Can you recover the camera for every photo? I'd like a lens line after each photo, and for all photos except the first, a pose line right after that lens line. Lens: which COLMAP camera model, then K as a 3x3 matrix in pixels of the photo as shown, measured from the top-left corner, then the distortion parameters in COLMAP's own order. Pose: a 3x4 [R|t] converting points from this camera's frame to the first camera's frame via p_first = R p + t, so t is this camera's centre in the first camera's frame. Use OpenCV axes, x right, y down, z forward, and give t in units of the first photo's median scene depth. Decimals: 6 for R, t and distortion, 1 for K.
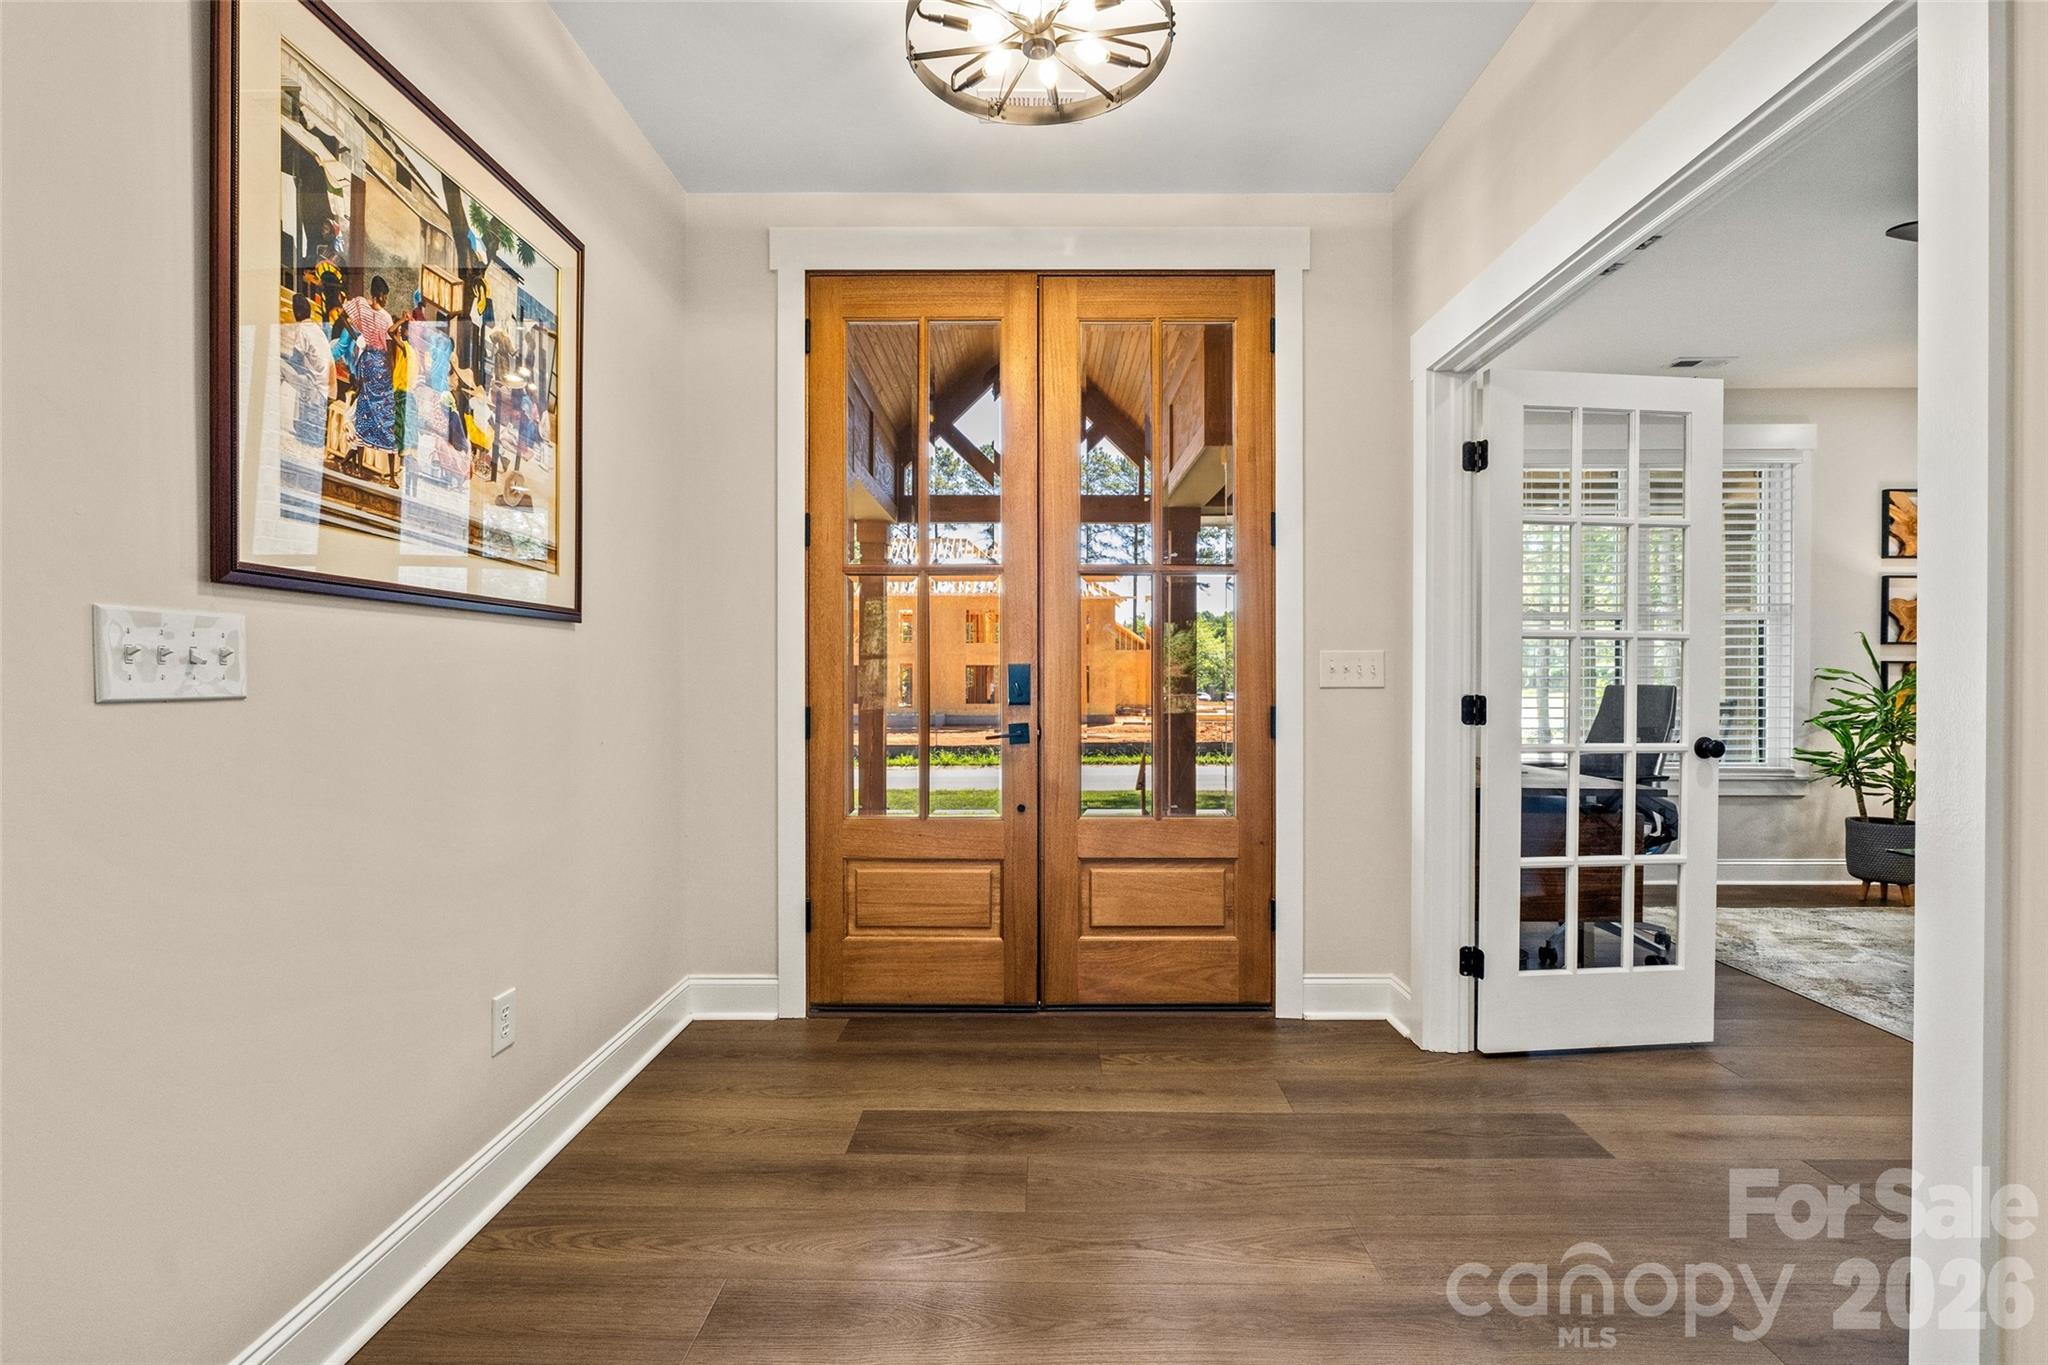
lens RADIAL K [[916.1, 0, 1028.1], [0, 916.1, 689.7], [0, 0, 1]] dist [-0.003677, -0.000135]
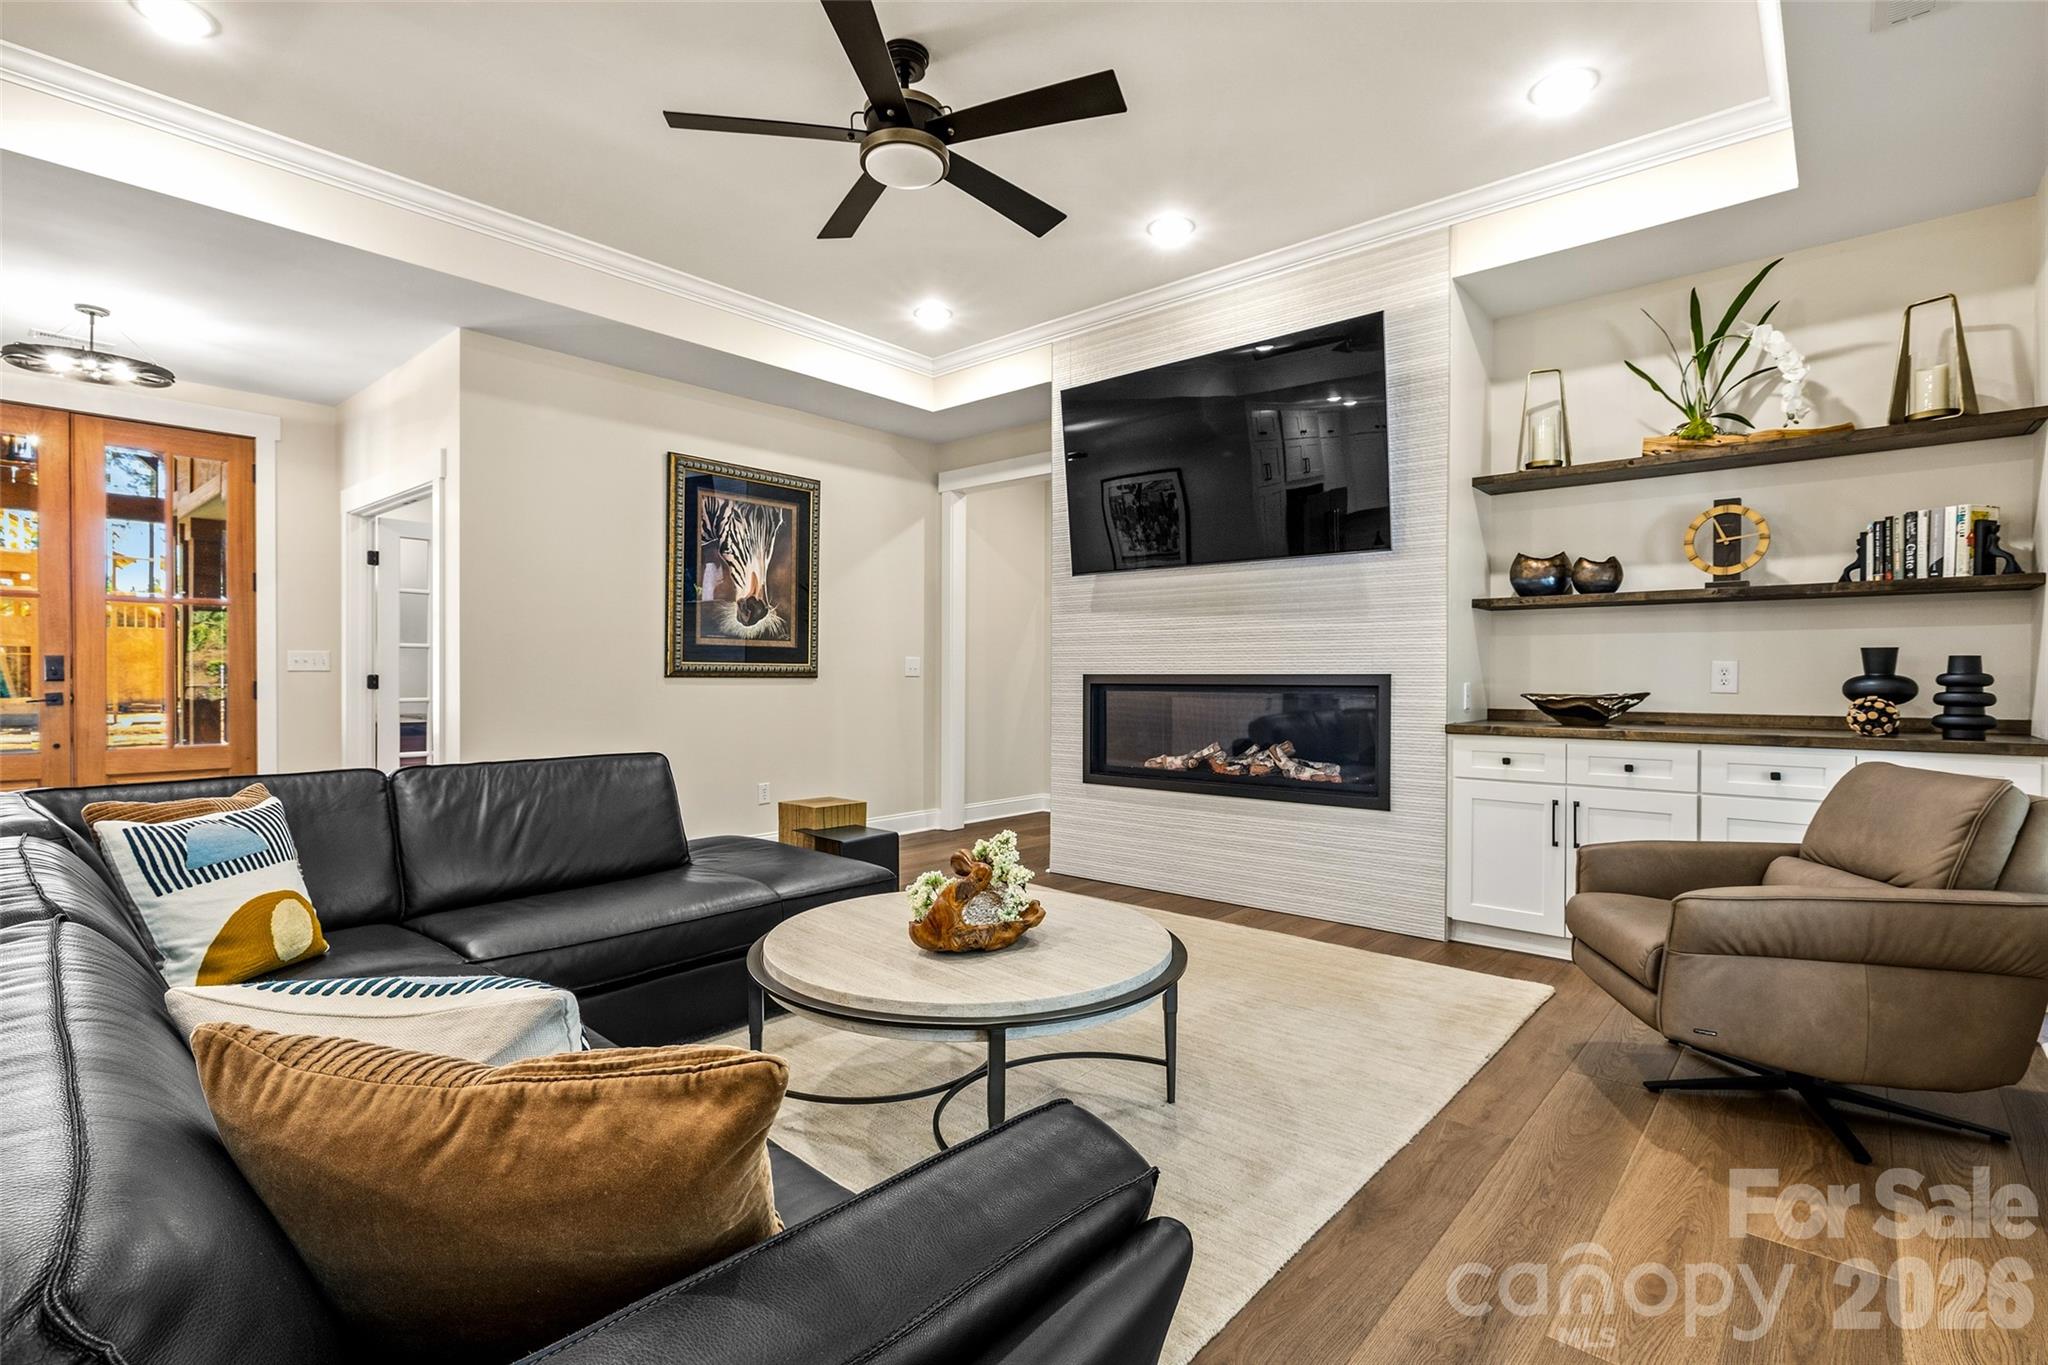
lens RADIAL K [[953.7, 0, 1024.0], [0, 953.7, 682.5], [0, 0, 1]] dist [-0.002780, -0.000277]
pose [[0.653289, -0.005241, 0.757090, -0.105761], [0.003095, 0.999986, 0.004251, 0.011075], [-0.757102, -0.000434, 0.653296, -0.899062]]
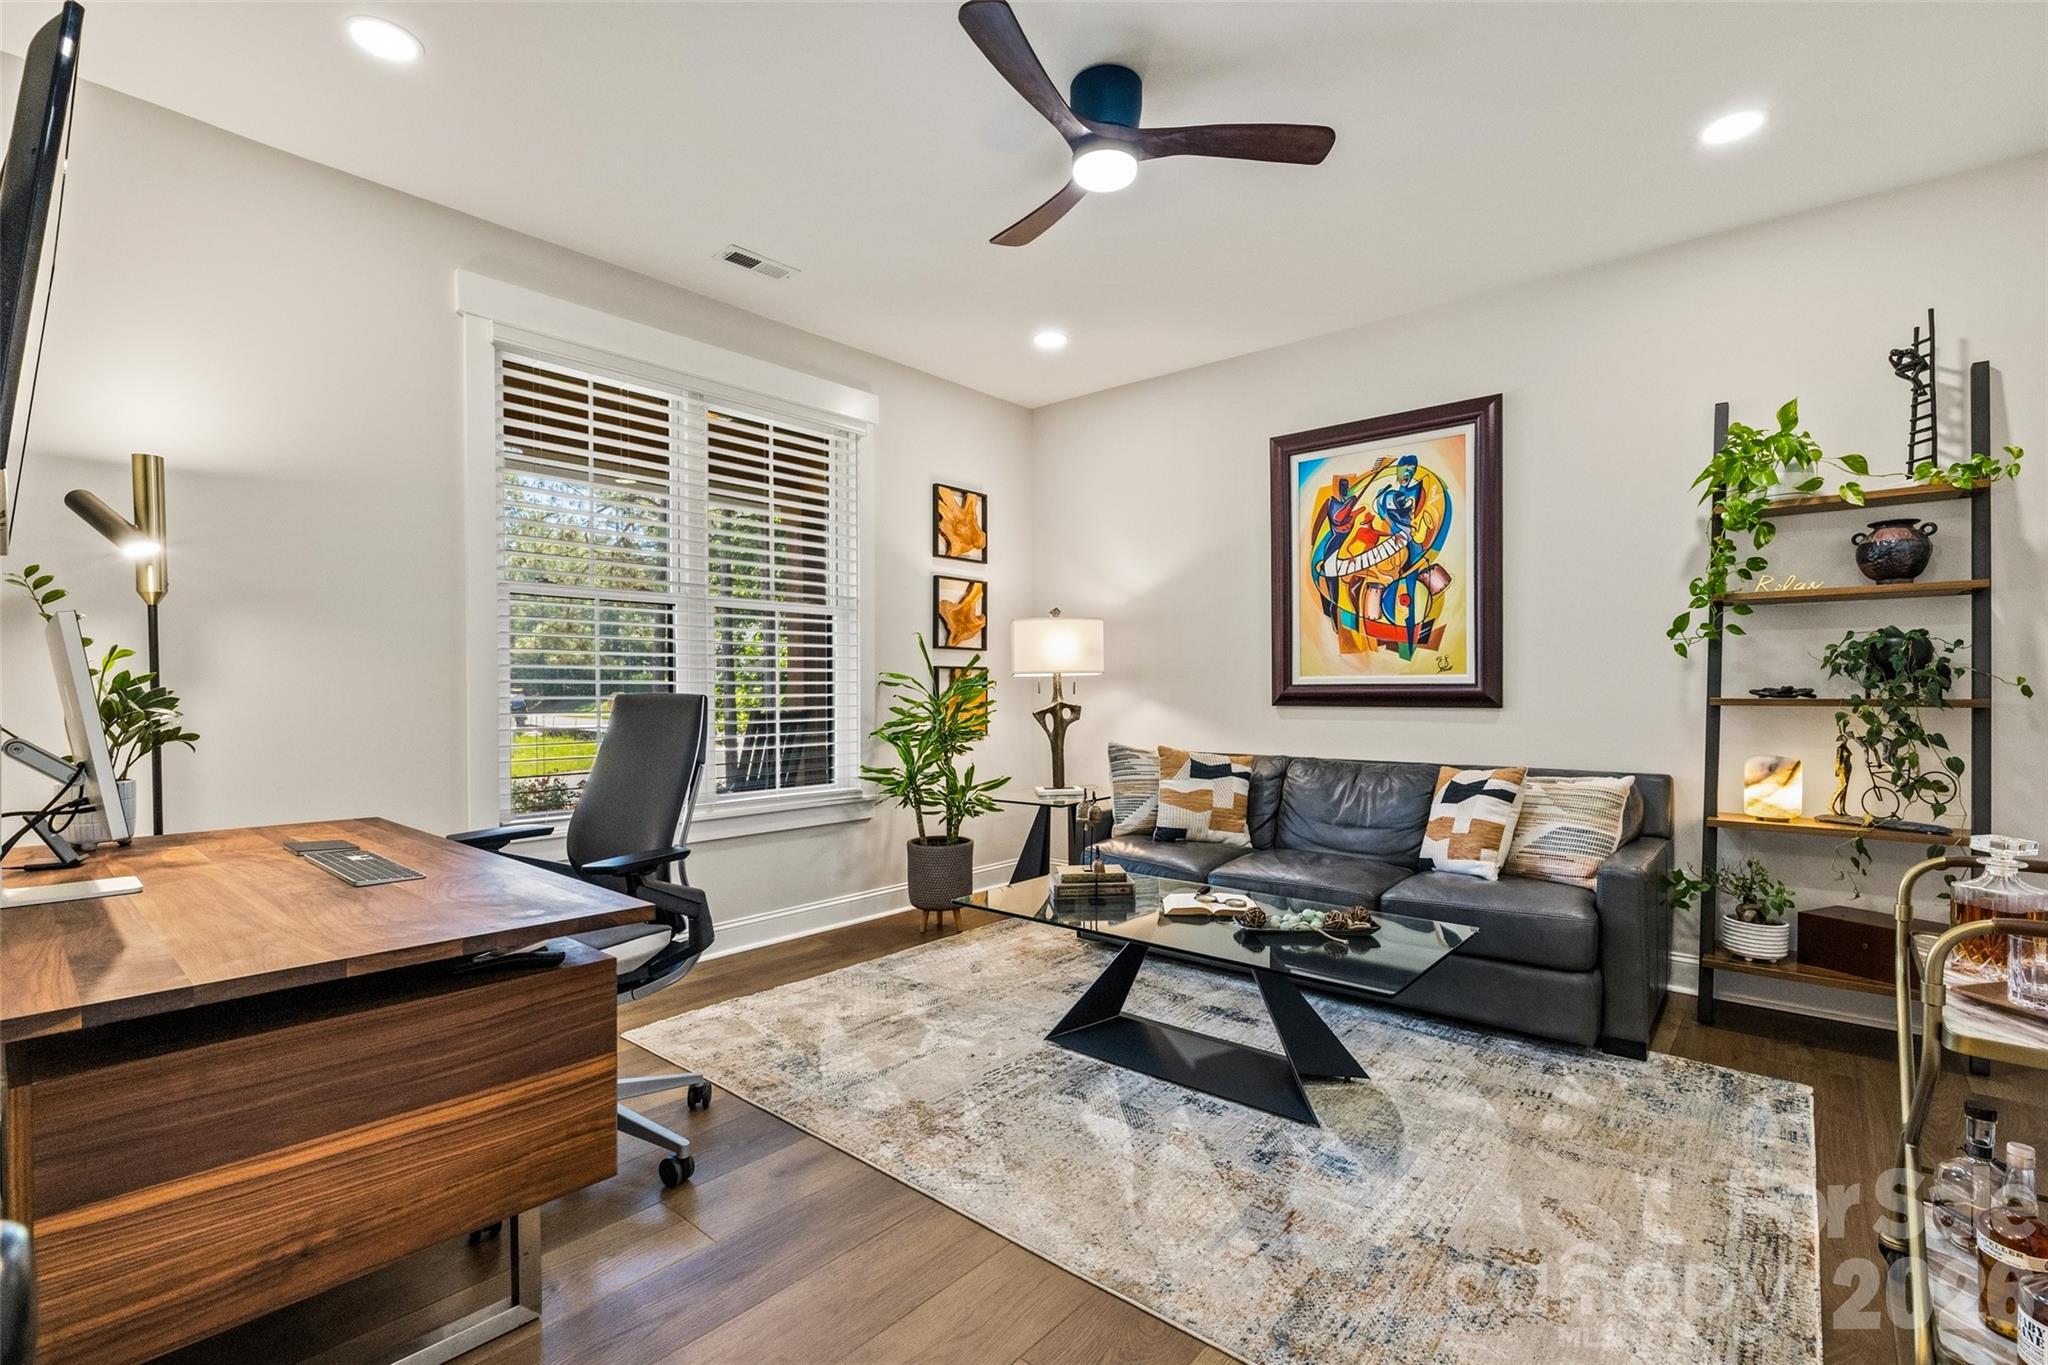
lens RADIAL K [[916.1, 0, 1028.1], [0, 916.1, 689.7], [0, 0, 1]] dist [-0.003677, -0.000135]
pose [[0.642611, -0.002929, 0.766187, 0.307656], [0.009239, 0.999950, -0.003926, -0.002713], [-0.766137, 0.009602, 0.642605, 0.358372]]
